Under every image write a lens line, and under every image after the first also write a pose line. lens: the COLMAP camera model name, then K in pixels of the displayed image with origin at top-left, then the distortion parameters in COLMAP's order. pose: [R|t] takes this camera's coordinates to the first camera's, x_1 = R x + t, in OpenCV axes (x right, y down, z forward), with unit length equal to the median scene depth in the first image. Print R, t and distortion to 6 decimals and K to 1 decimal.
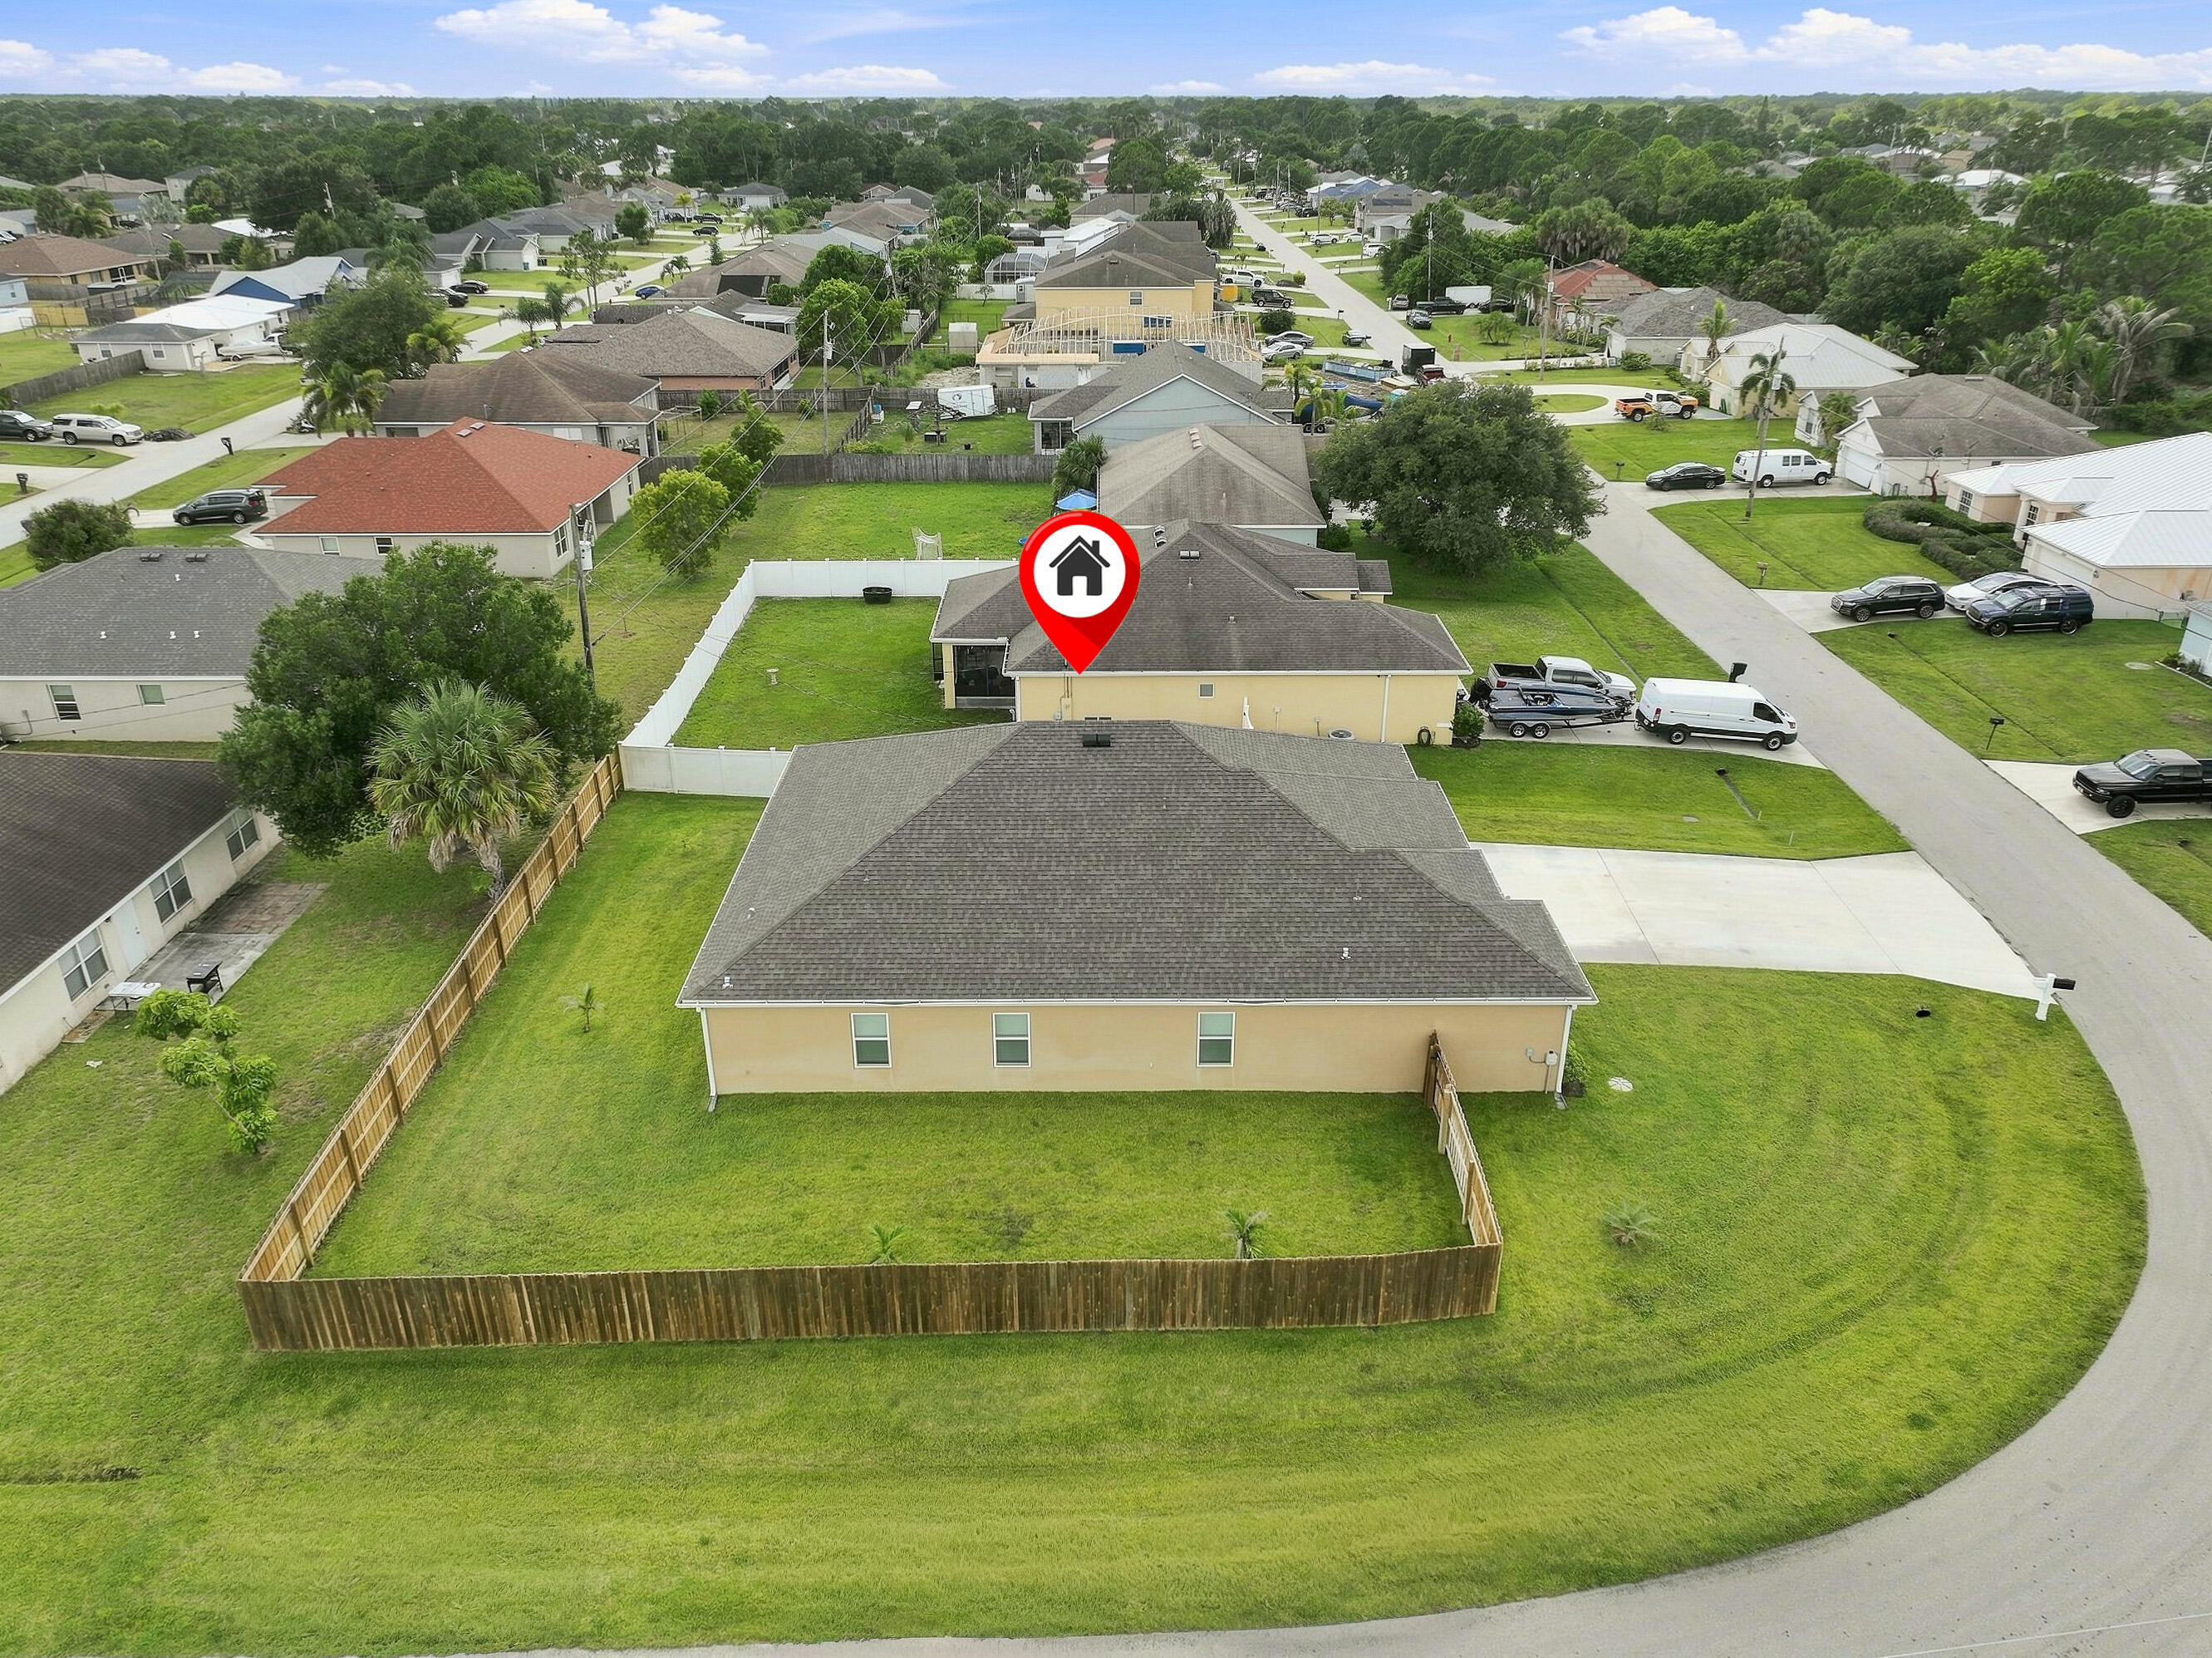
lens RADIAL K [[1563.6, 0, 1108.9], [0, 1563.6, 821.0], [0, 0, 1]] dist [0.000877, 0.013377]
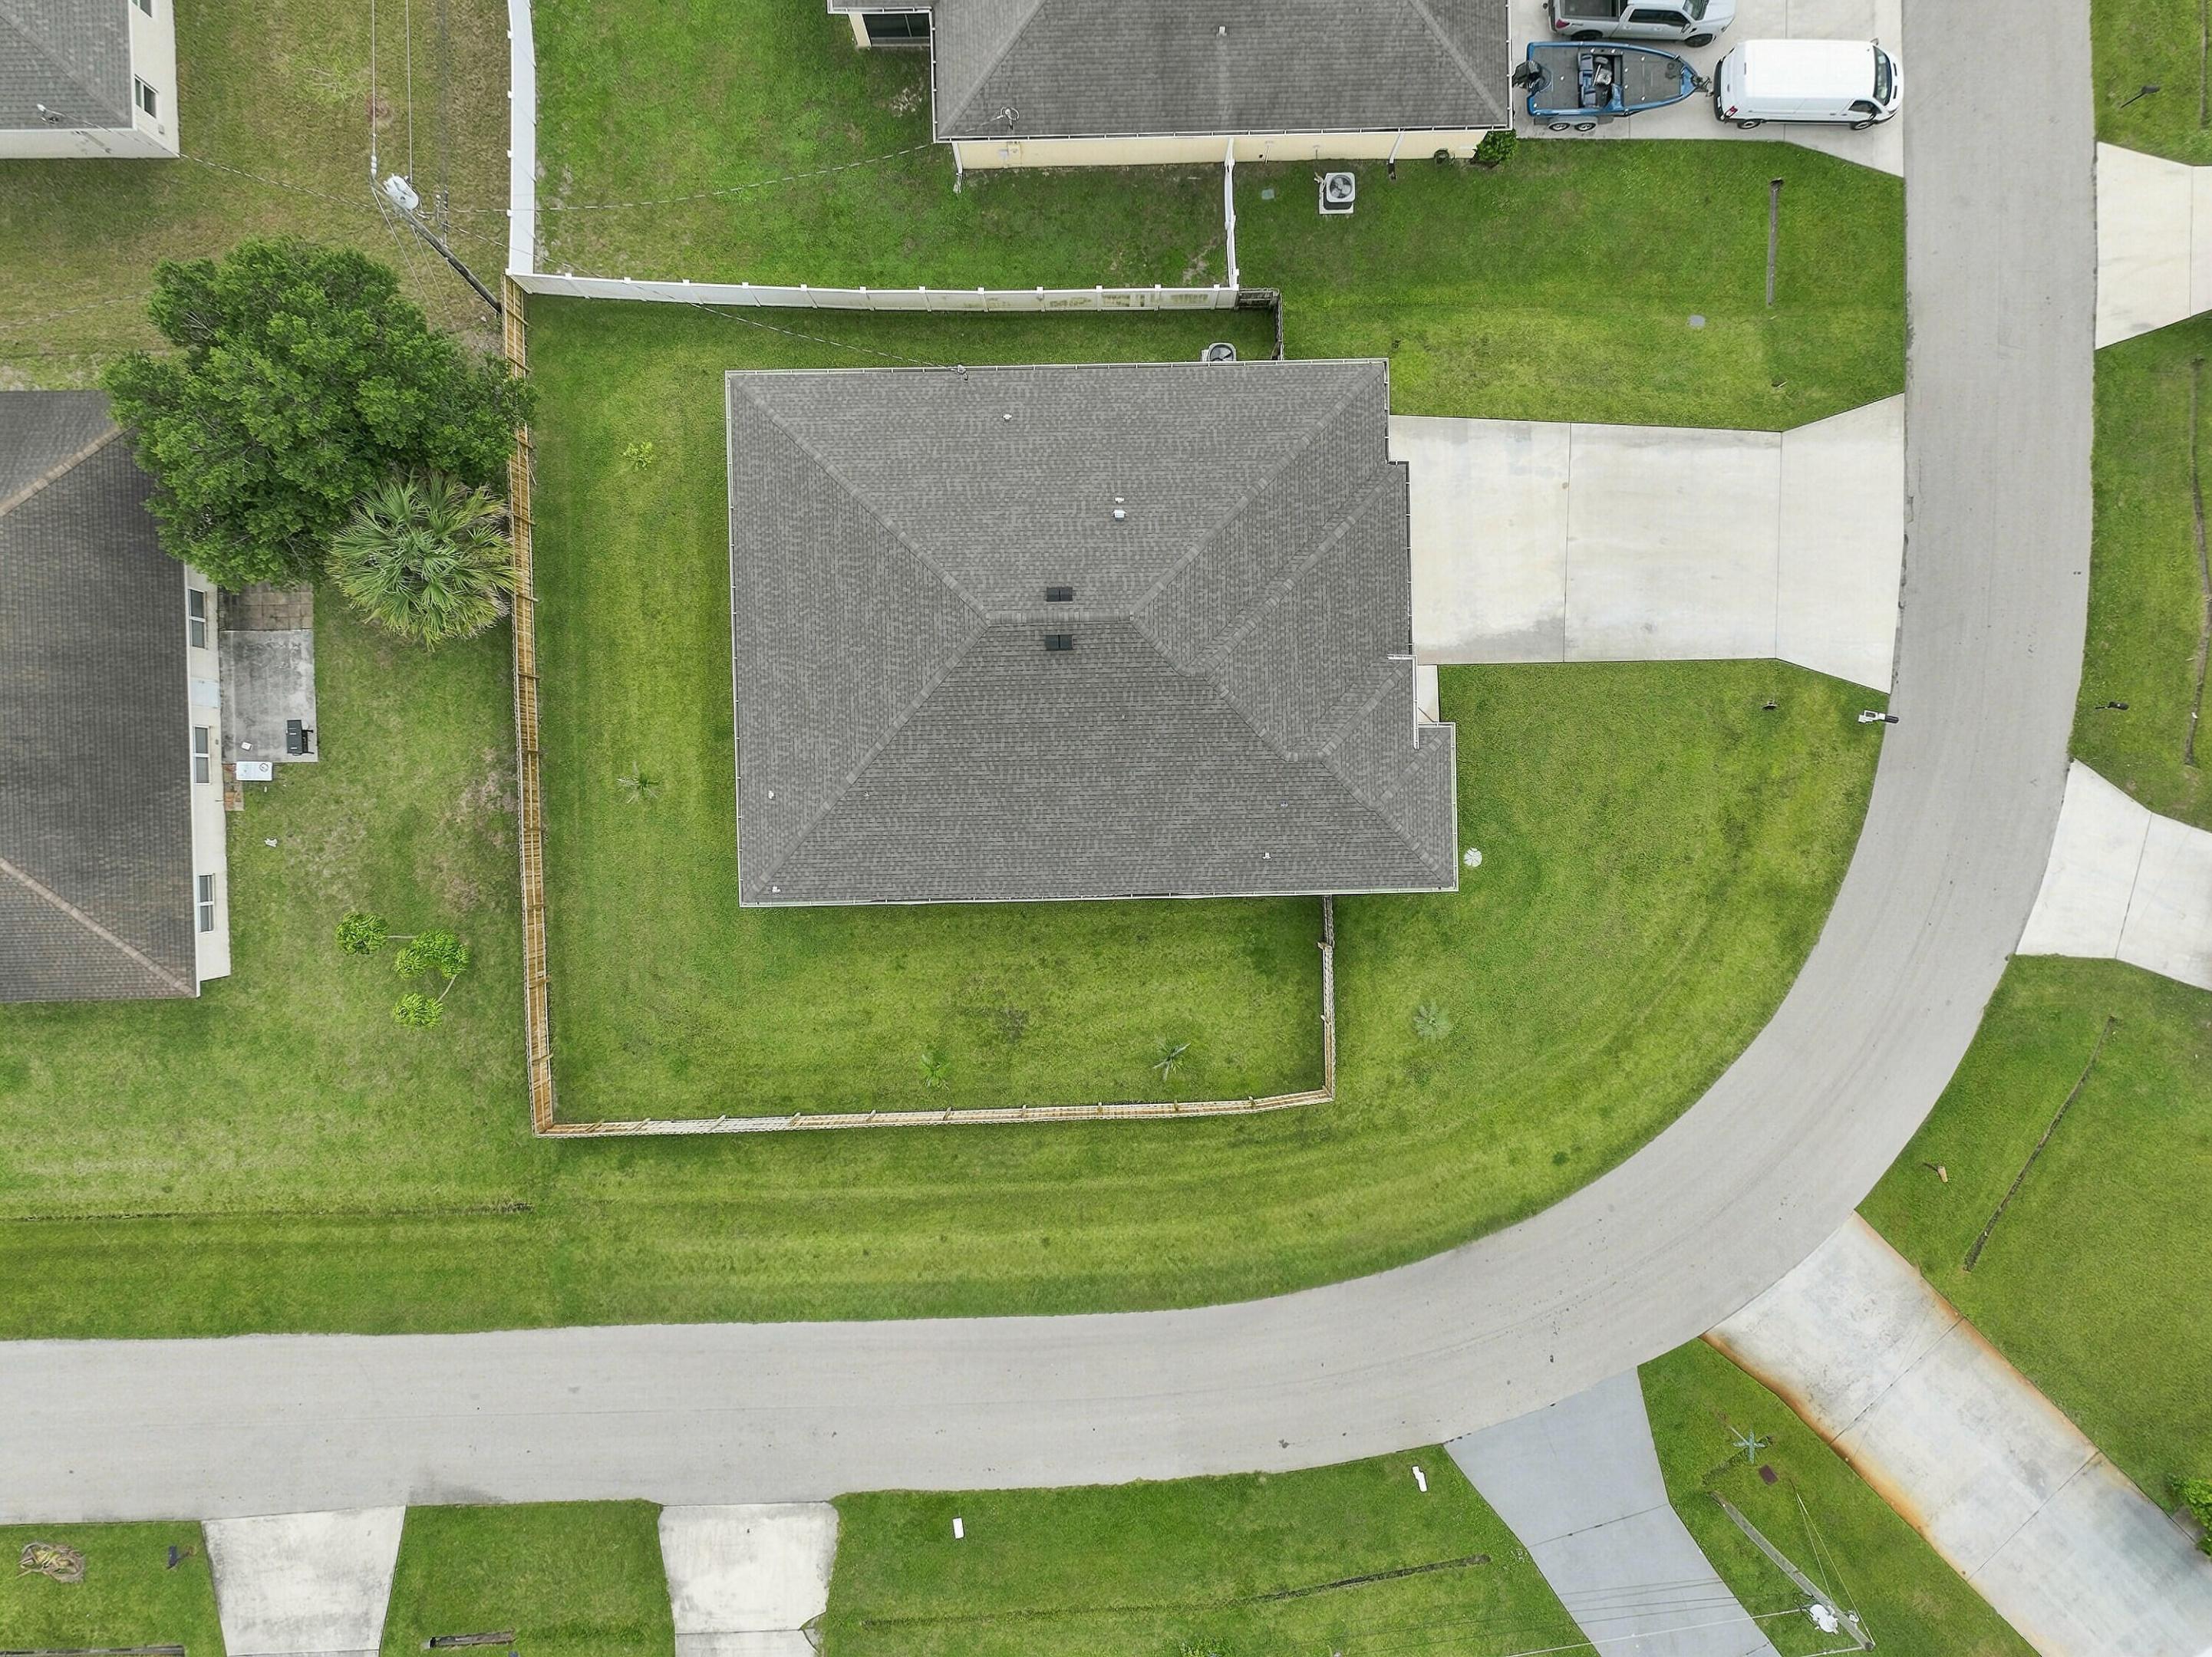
lens RADIAL K [[1563.4, 0, 1107.1], [0, 1563.4, 823.5], [0, 0, 1]] dist [0.000877, 0.013377]
pose [[0.999854, -0.016376, 0.004977, 0.013444], [0.002142, 0.408225, 0.912879, -0.756755], [-0.016981, -0.912735, 0.408200, 0.371430]]
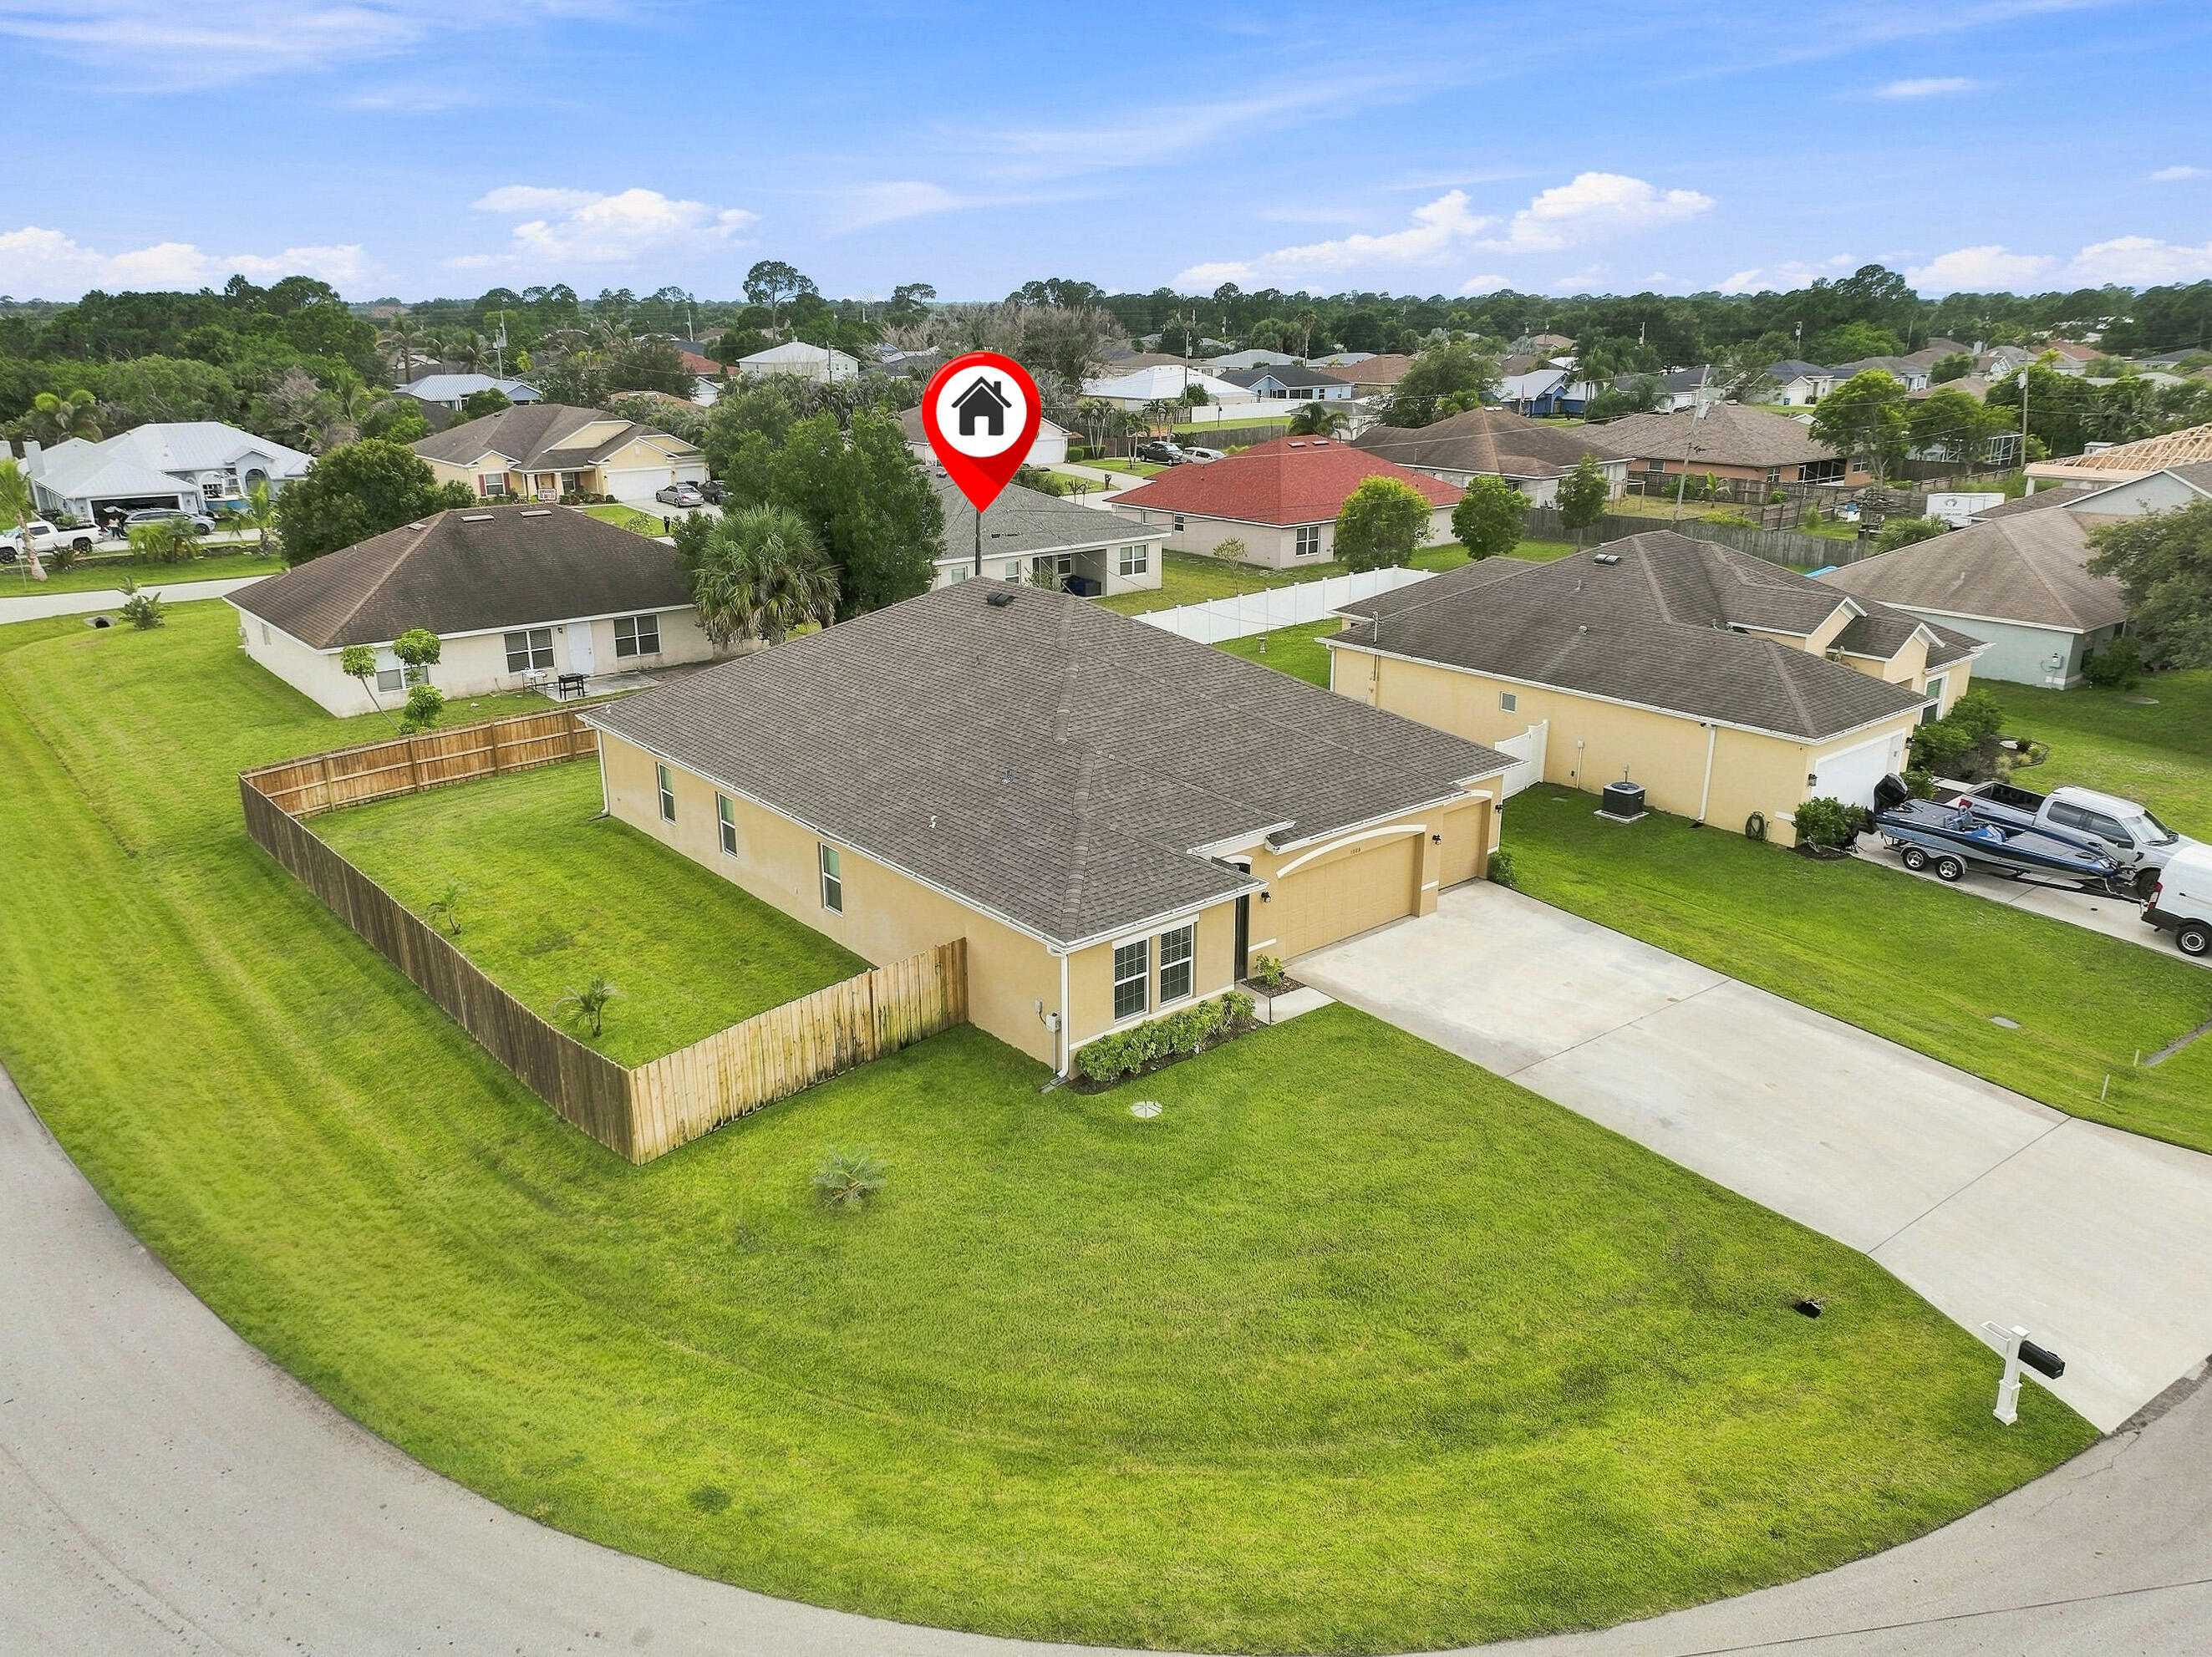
lens RADIAL K [[1563.4, 0, 1108.8], [0, 1563.4, 818.1], [0, 0, 1]] dist [0.000877, 0.013377]
pose [[0.635907, 0.238613, -0.733953, 0.601256], [-0.321393, 0.946494, 0.029252, 0.018523], [0.701662, 0.217286, 0.678571, 0.344377]]
